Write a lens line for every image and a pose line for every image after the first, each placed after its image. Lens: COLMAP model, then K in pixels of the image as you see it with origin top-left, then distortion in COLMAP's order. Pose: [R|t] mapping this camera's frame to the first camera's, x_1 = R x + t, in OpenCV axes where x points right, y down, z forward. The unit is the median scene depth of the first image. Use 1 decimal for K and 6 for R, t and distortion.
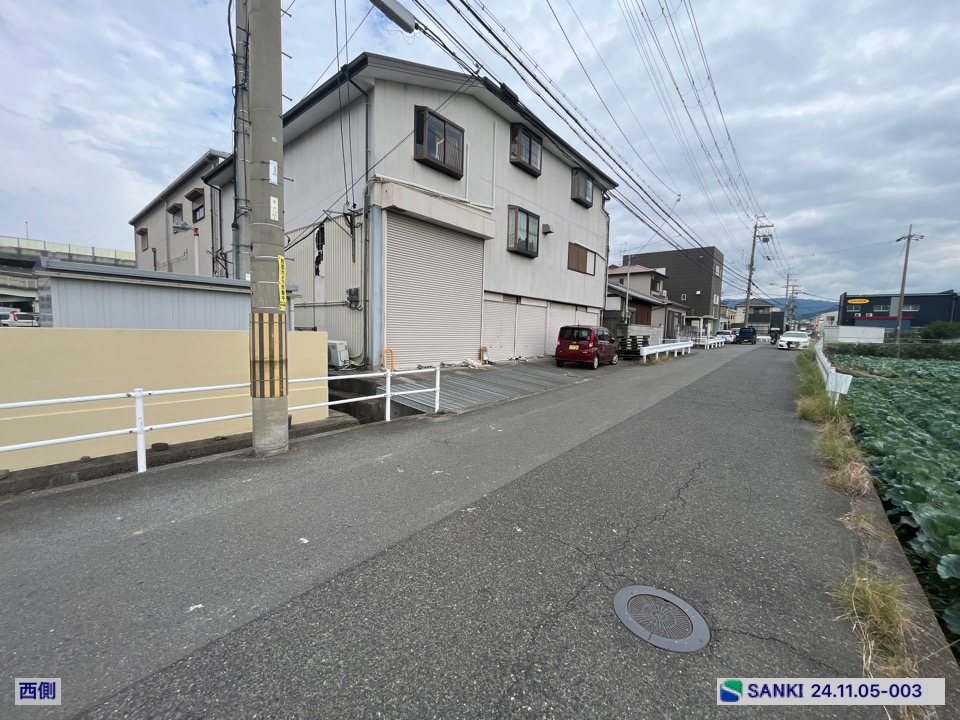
lens RADIAL K [[388.4, 0, 475.9], [0, 388.4, 363.4], [0, 0, 1]] dist [-0.003198, 0.000318]
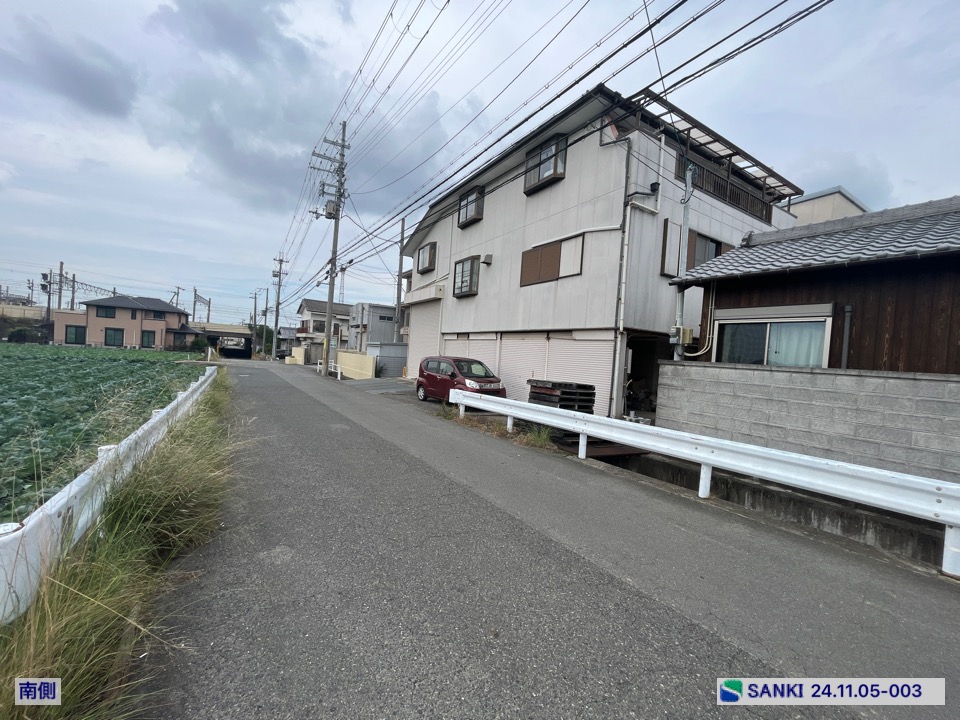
lens RADIAL K [[388.4, 0, 475.7], [0, 388.4, 362.7], [0, 0, 1]] dist [-0.003198, 0.000318]
pose [[-0.316347, -0.028405, -0.948218, 1.215410], [-0.157968, 0.987173, 0.023130, -0.124272], [0.935399, 0.157105, -0.316776, 1.461825]]
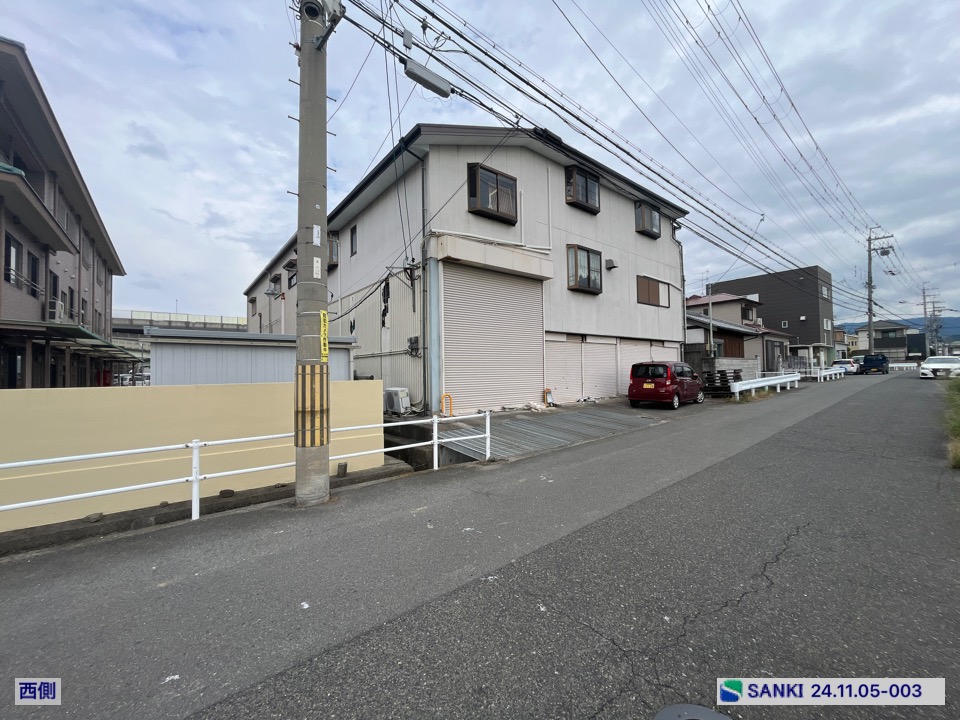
lens RADIAL K [[388.4, 0, 475.7], [0, 388.4, 363.4], [0, 0, 1]] dist [-0.003198, 0.000318]
pose [[0.979999, -0.047253, -0.193311, 0.032306], [0.025728, 0.993332, -0.112383, -0.001397], [0.197333, 0.105162, 0.974680, 0.020653]]
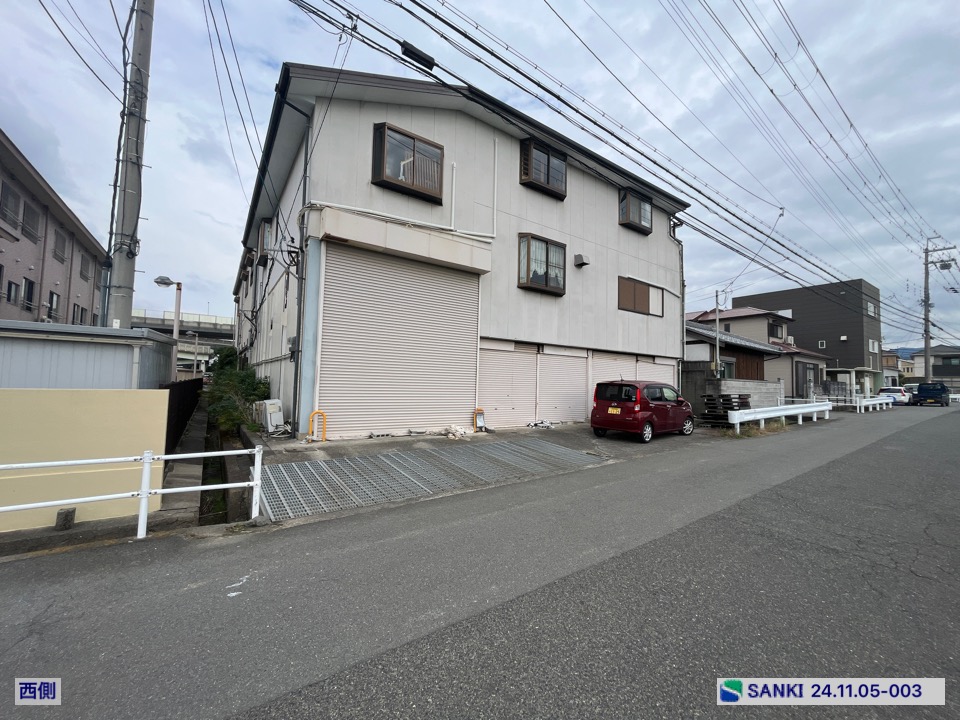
lens RADIAL K [[388.4, 0, 475.8], [0, 388.4, 363.2], [0, 0, 1]] dist [-0.003198, 0.000318]
pose [[0.964994, -0.015594, -0.261808, 0.200313], [-0.022330, 0.989721, -0.141258, -0.021728], [0.261319, 0.142160, 0.954727, 0.234705]]
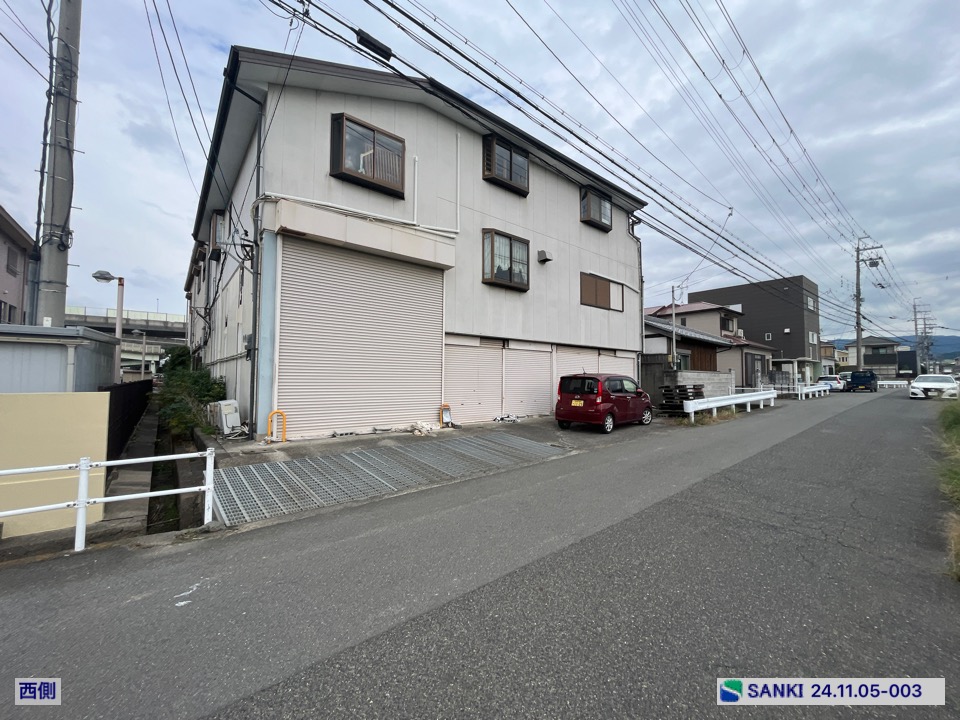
lens RADIAL K [[388.4, 0, 476.1], [0, 388.4, 363.0], [0, 0, 1]] dist [-0.003198, 0.000318]
pose [[0.982757, -0.028911, -0.182628, 0.206011], [0.004508, 0.991153, -0.132651, -0.020735], [0.184847, 0.129540, 0.974192, 0.235372]]
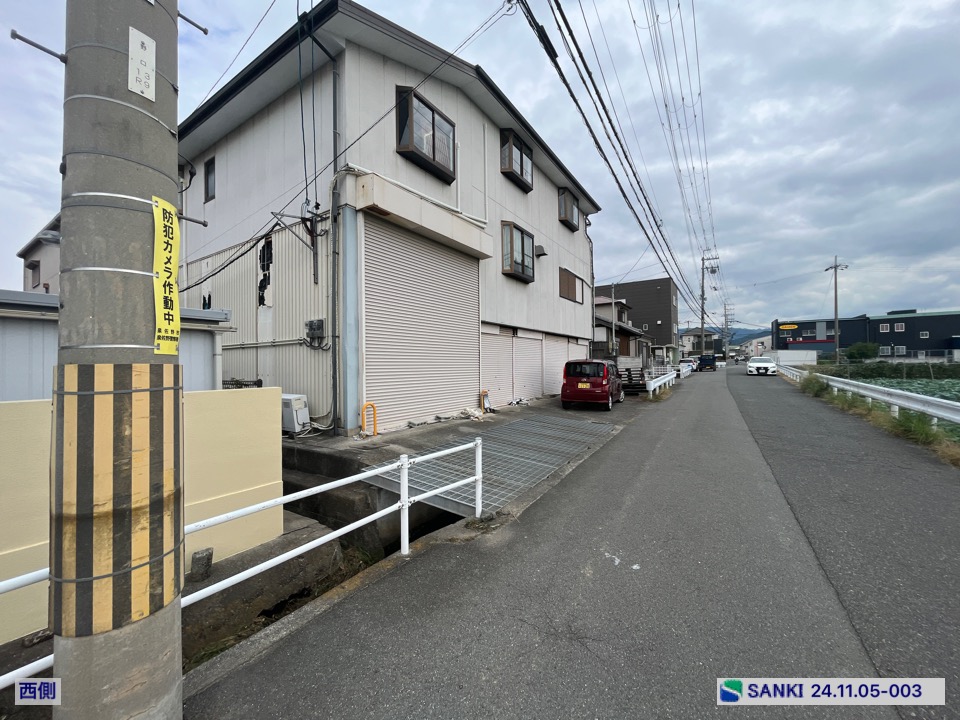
lens RADIAL K [[388.4, 0, 476.1], [0, 388.4, 362.5], [0, 0, 1]] dist [-0.003198, 0.000318]
pose [[0.991667, -0.038282, 0.123012, -0.083947], [0.049805, 0.994512, -0.092006, -0.026210], [-0.118815, 0.097366, 0.988131, 0.197762]]
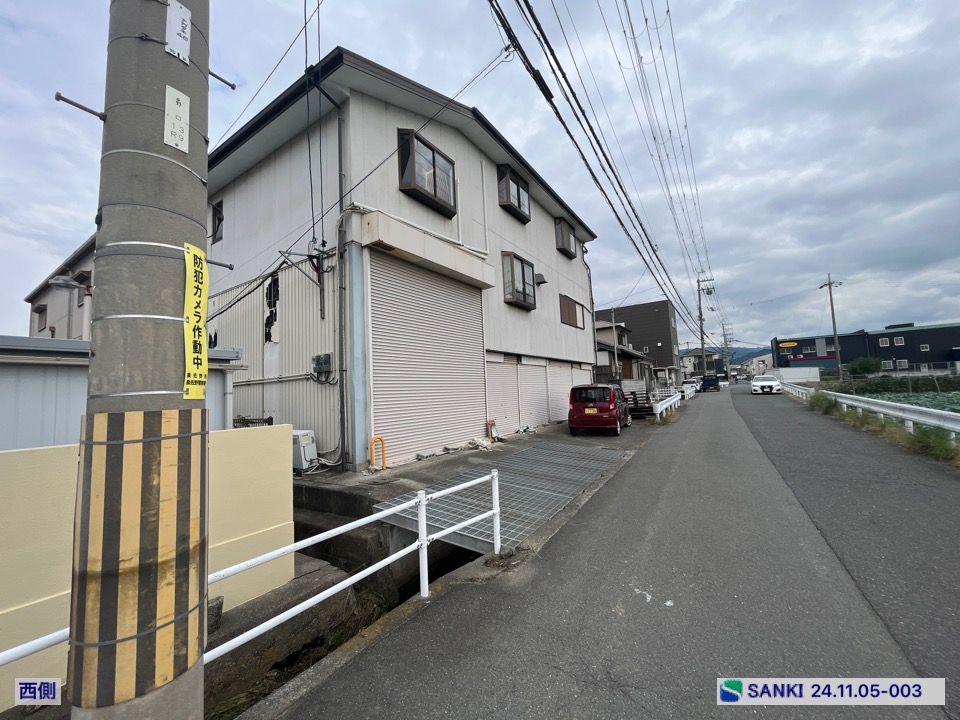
lens RADIAL K [[388.4, 0, 475.9], [0, 388.4, 362.7], [0, 0, 1]] dist [-0.003198, 0.000318]
pose [[0.990304, -0.062576, 0.124025, -0.092484], [0.082493, 0.983239, -0.162594, -0.028905], [-0.111772, 0.171249, 0.978867, 0.200113]]
